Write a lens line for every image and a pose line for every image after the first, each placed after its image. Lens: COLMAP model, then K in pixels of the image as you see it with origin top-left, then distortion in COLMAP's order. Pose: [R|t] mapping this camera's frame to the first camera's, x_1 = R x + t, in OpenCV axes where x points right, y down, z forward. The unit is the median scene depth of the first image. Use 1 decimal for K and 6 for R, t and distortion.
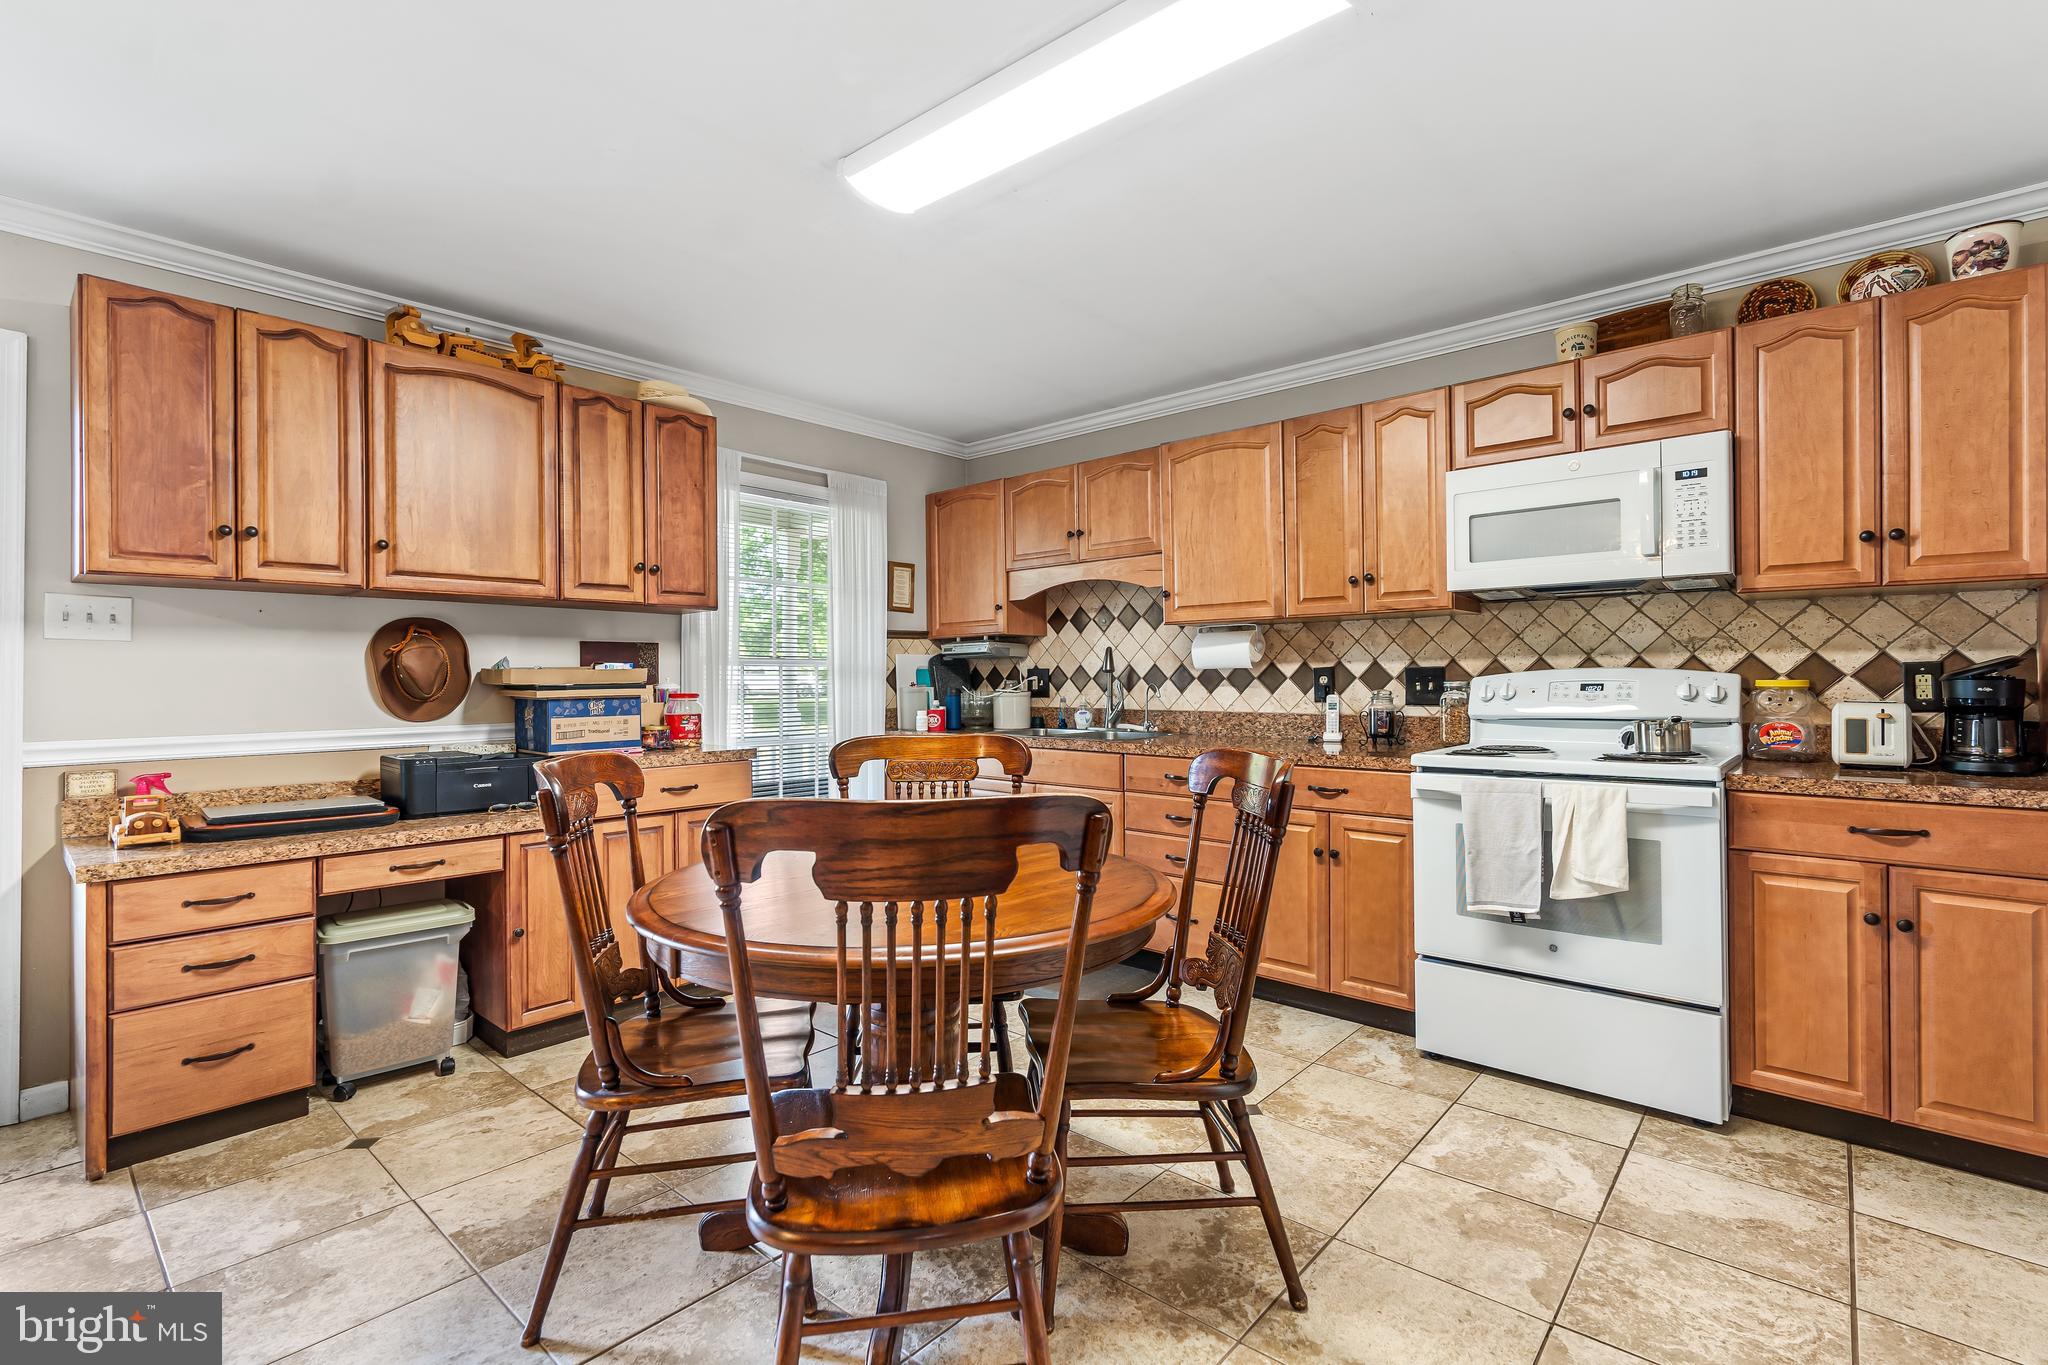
lens RADIAL K [[933.2, 0, 1015.1], [0, 933.2, 684.1], [0, 0, 1]] dist [-0.002067, 0.002078]
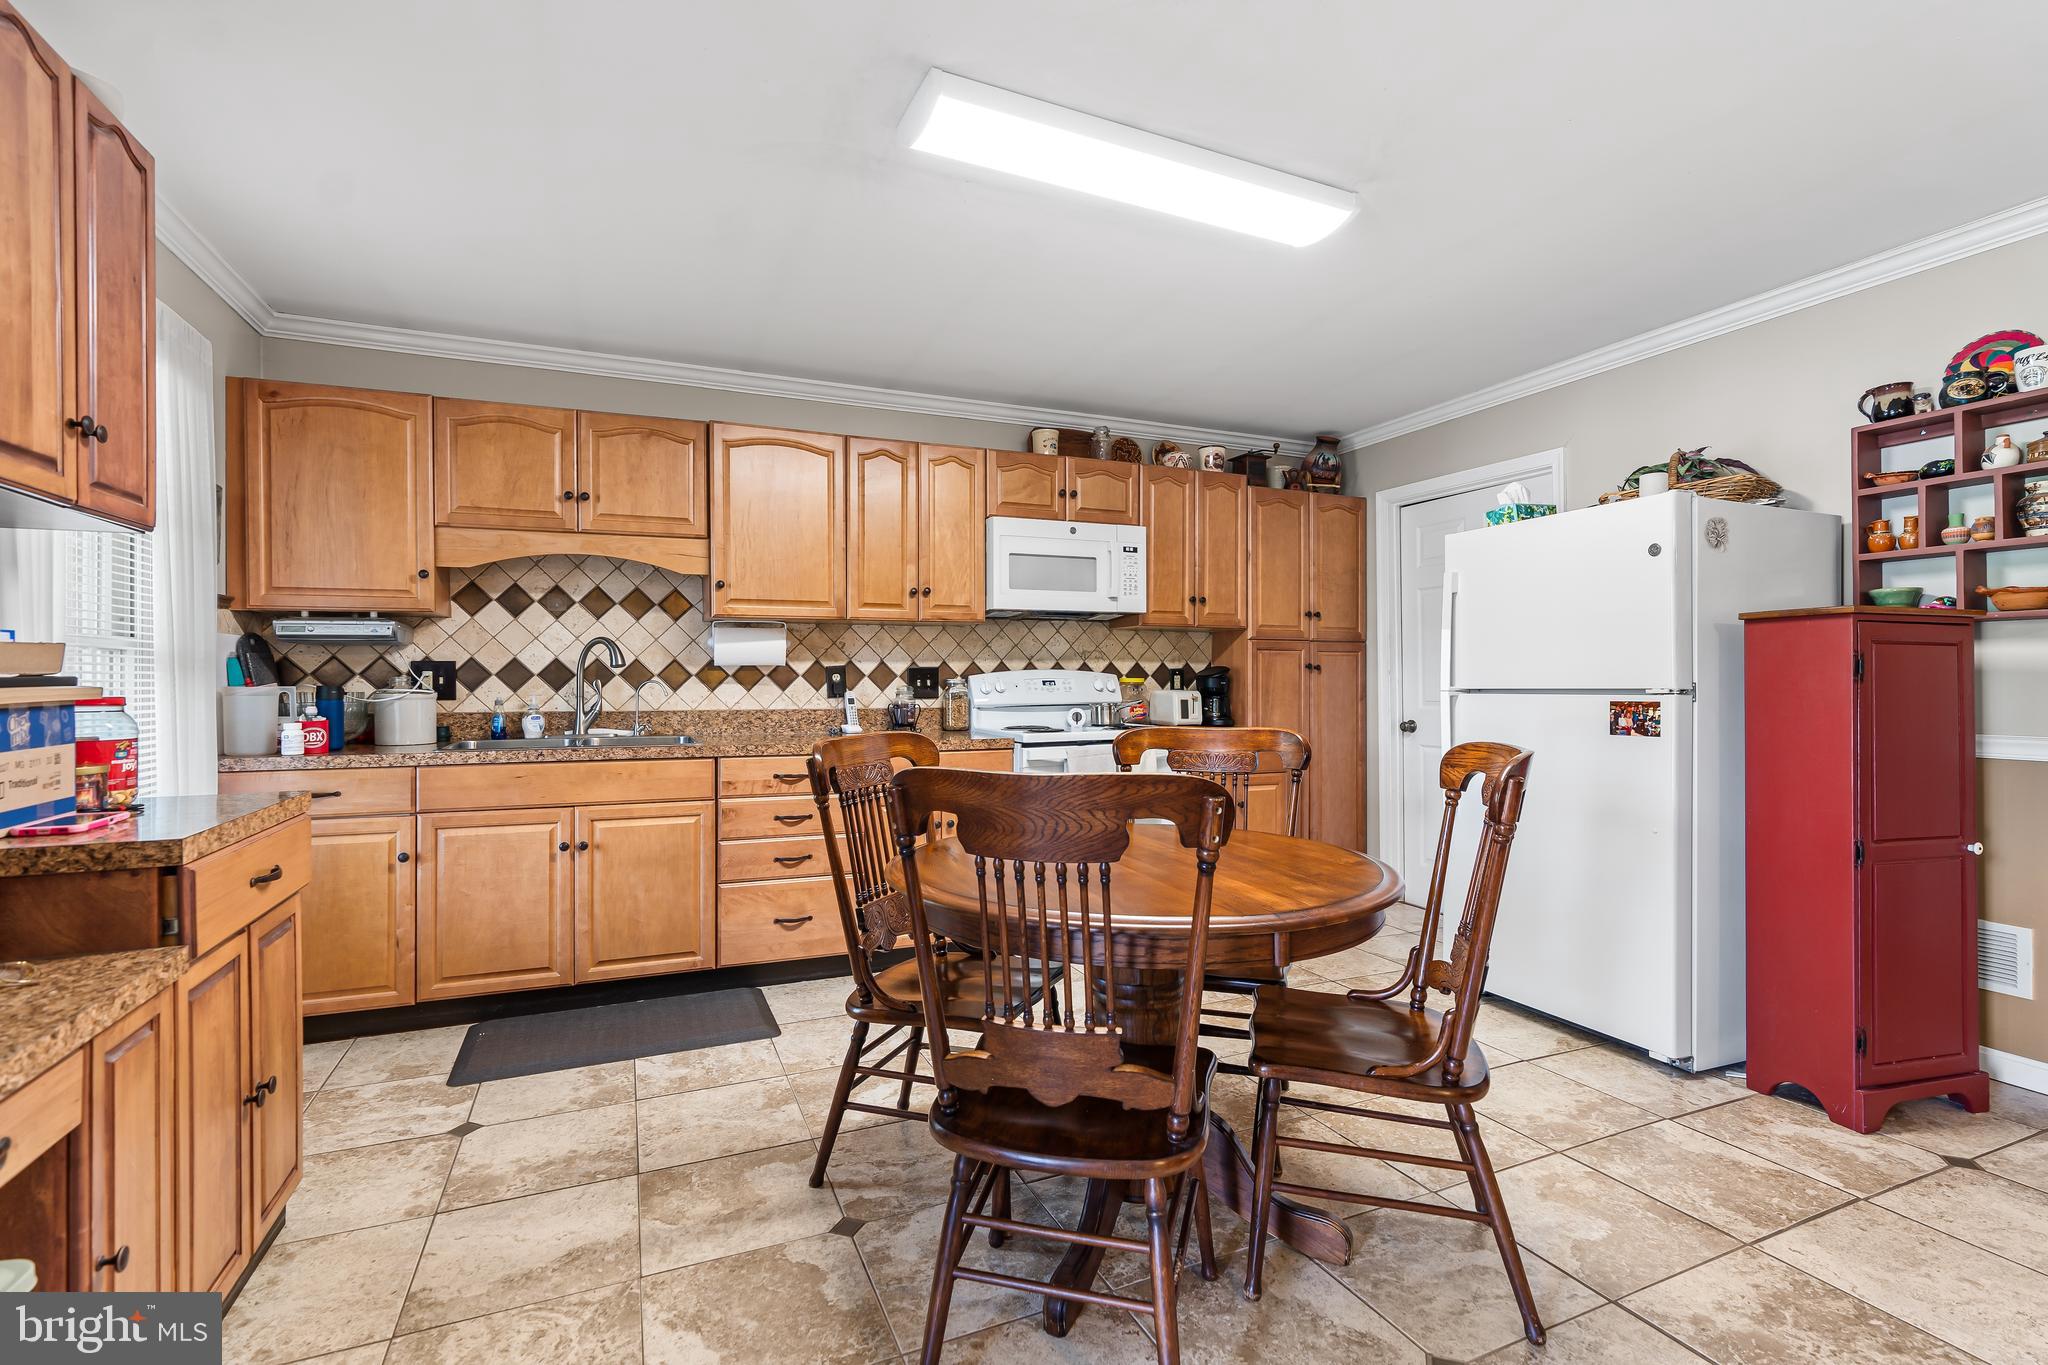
lens RADIAL K [[933.2, 0, 1022.5], [0, 933.2, 682.8], [0, 0, 1]] dist [-0.002067, 0.002078]
pose [[0.422564, 0.001006, 0.906333, -0.595407], [0.003569, 0.999990, -0.002774, 0.005869], [-0.906326, 0.004407, 0.422556, 0.360090]]
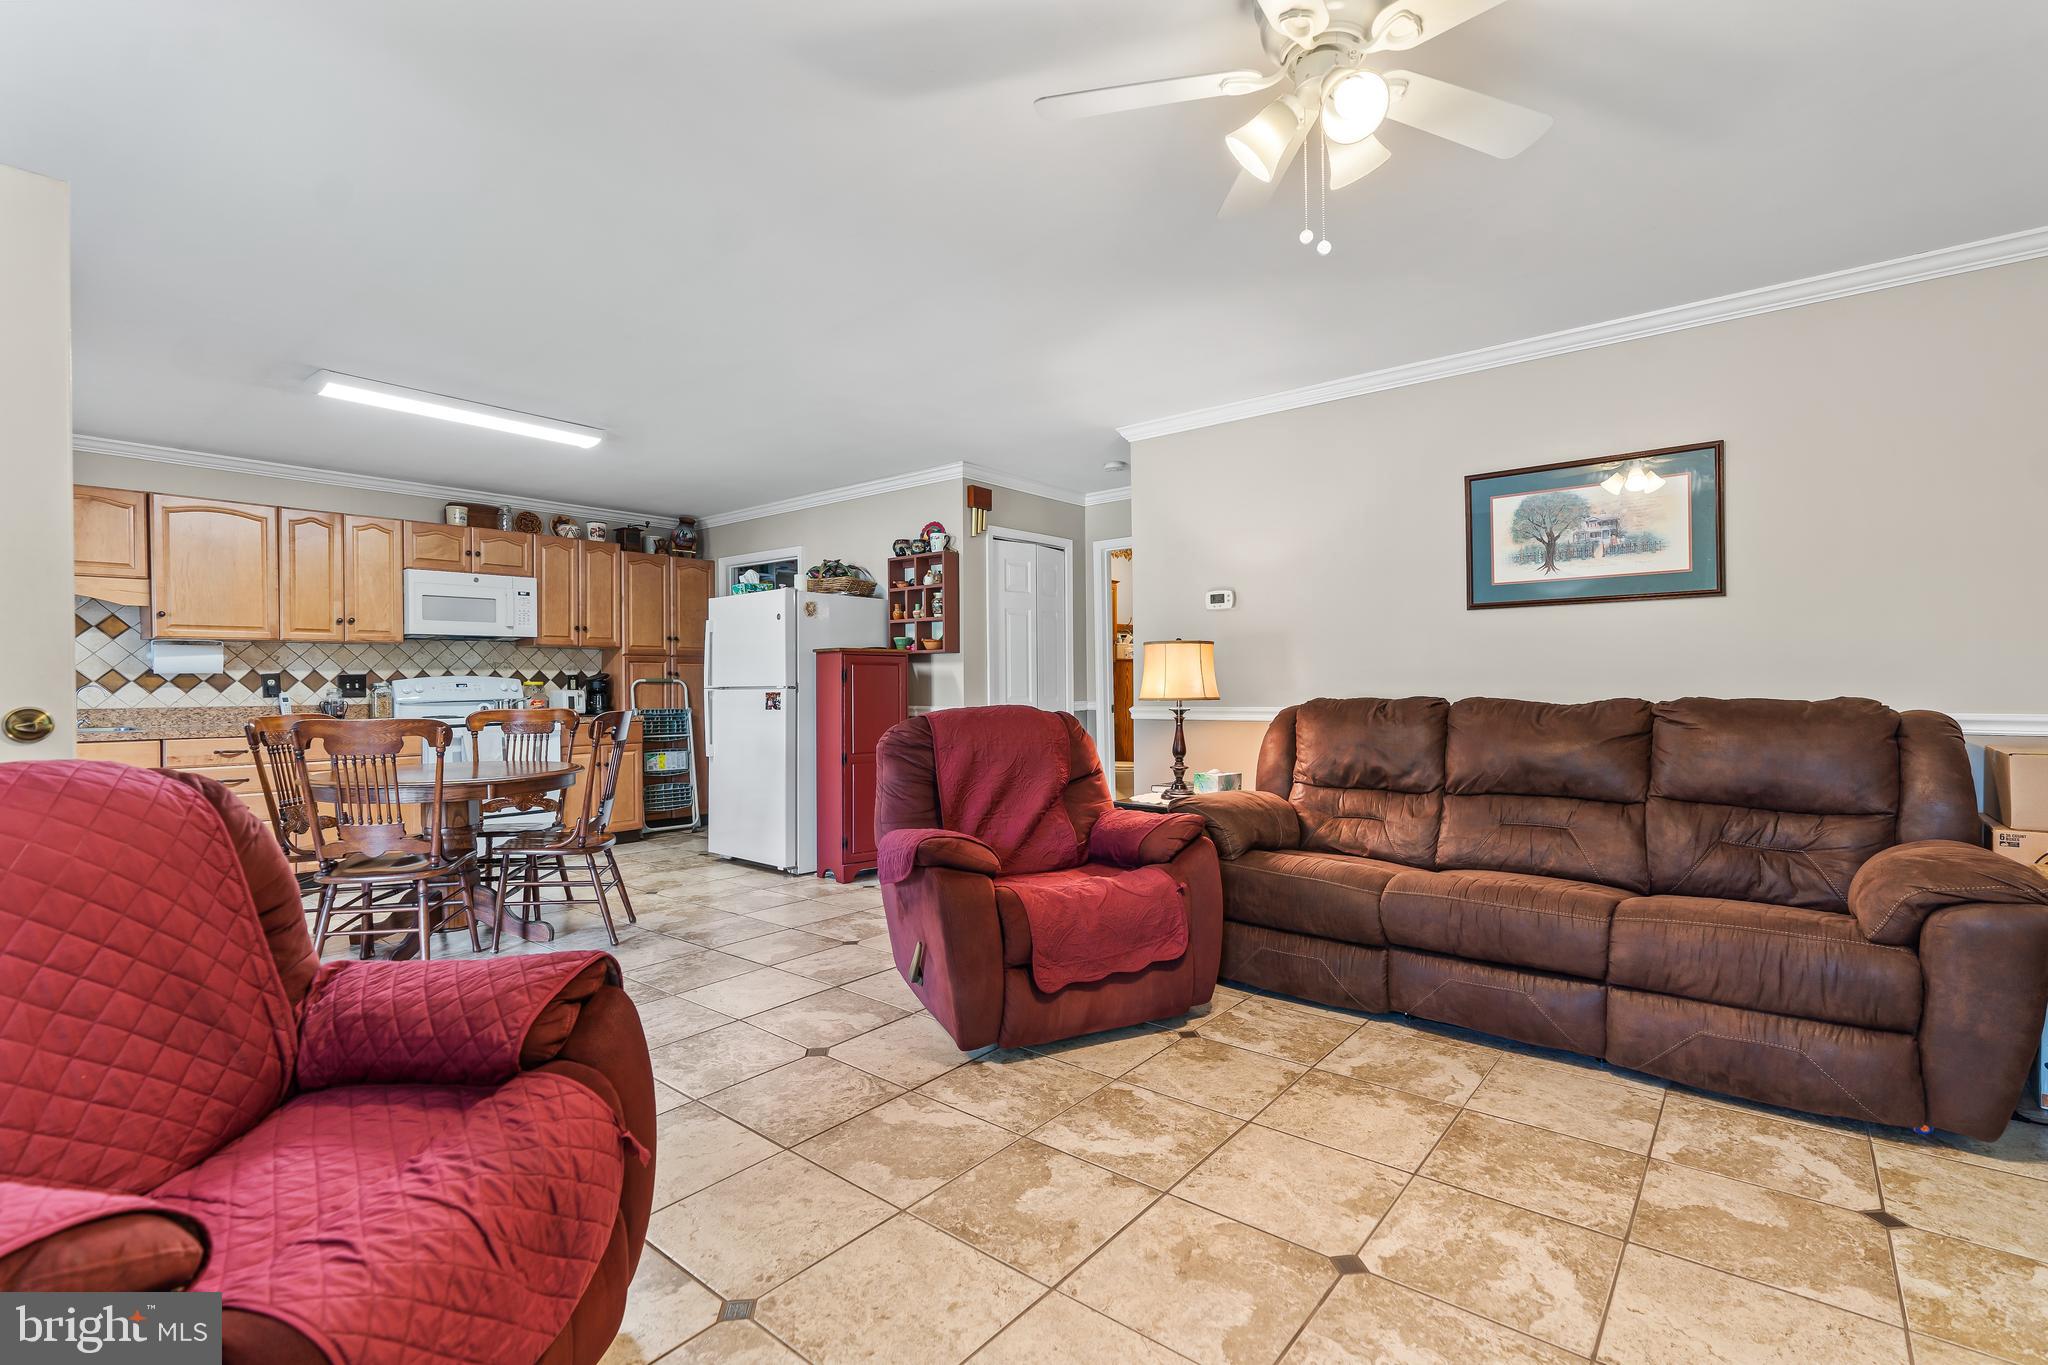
lens RADIAL K [[933.2, 0, 1023.0], [0, 933.2, 686.1], [0, 0, 1]] dist [-0.002067, 0.002078]
pose [[-0.033877, -0.000582, 0.999426, -1.221473], [0.010705, 0.999942, 0.000945, 0.013232], [-0.999369, 0.010731, -0.033869, -0.126921]]
